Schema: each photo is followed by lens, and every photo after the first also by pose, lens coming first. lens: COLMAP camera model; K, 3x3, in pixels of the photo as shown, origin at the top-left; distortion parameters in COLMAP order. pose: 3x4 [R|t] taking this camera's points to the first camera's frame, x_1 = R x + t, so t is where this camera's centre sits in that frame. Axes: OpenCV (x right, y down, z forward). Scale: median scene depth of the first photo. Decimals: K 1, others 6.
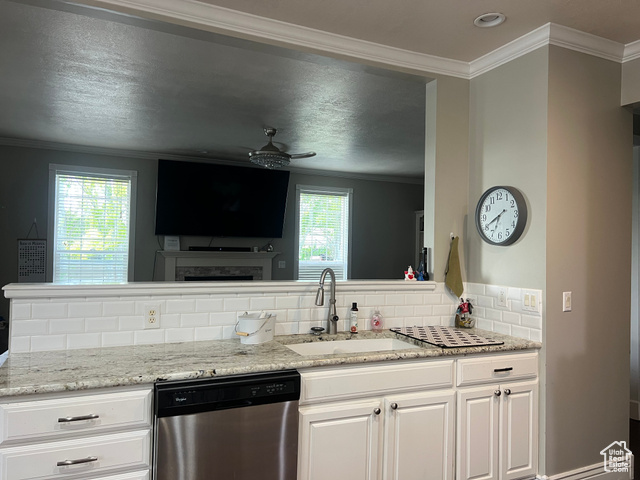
lens RADIAL K [[475.8, 0, 321.4], [0, 475.8, 240.0], [0, 0, 1]] dist [0.049067, -0.074447]
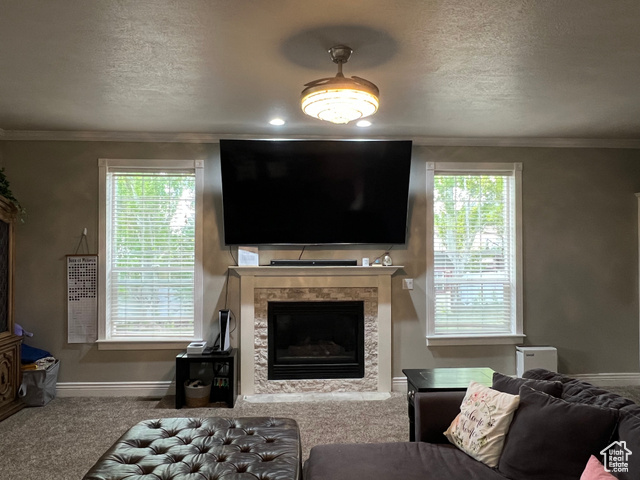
lens RADIAL K [[477.3, 0, 315.8], [0, 477.3, 243.3], [0, 0, 1]] dist [0.009090, -0.011321]
pose [[0.932546, -0.024555, -0.360215, 0.042550], [0.026923, 0.999636, 0.001556, -0.010375], [0.360045, -0.011149, 0.932868, 0.354213]]
